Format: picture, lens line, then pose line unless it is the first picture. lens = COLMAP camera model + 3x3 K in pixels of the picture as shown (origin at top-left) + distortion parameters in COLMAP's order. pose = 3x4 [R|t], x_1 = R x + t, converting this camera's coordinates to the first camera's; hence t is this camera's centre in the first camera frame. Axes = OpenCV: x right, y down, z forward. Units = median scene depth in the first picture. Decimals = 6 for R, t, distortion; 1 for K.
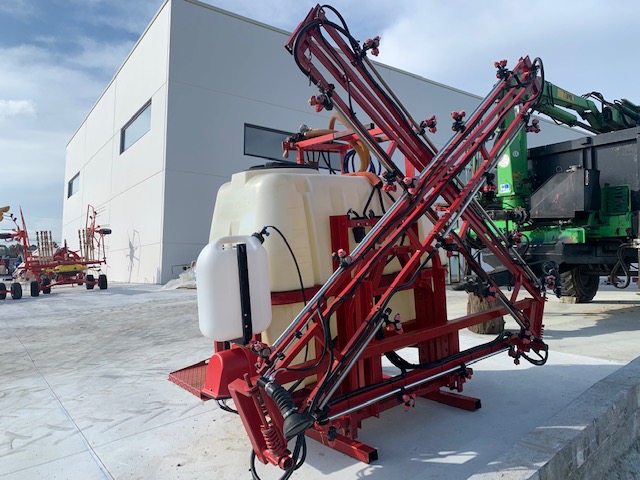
lens RADIAL K [[490.5, 0, 319.4], [0, 490.5, 237.6], [0, 0, 1]] dist [0.011497, -0.002260]
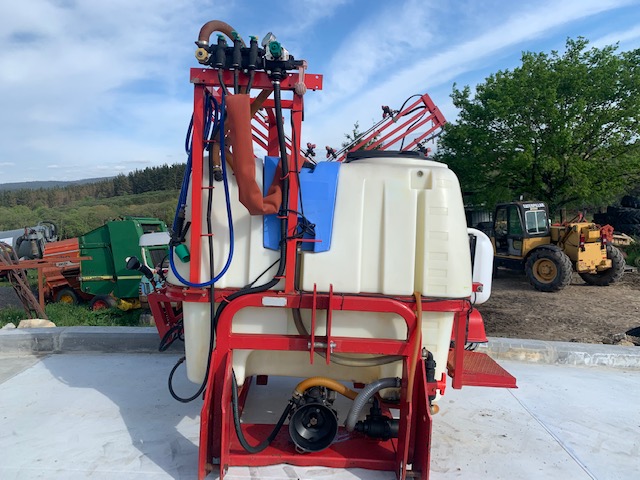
lens RADIAL K [[490.5, 0, 319.4], [0, 490.5, 237.6], [0, 0, 1]] dist [0.011497, -0.002260]
pose [[-0.806543, -0.019194, 0.590864, -0.471225], [0.024041, 0.997581, 0.065223, -0.054525], [-0.590686, 0.066810, -0.804131, 1.668225]]
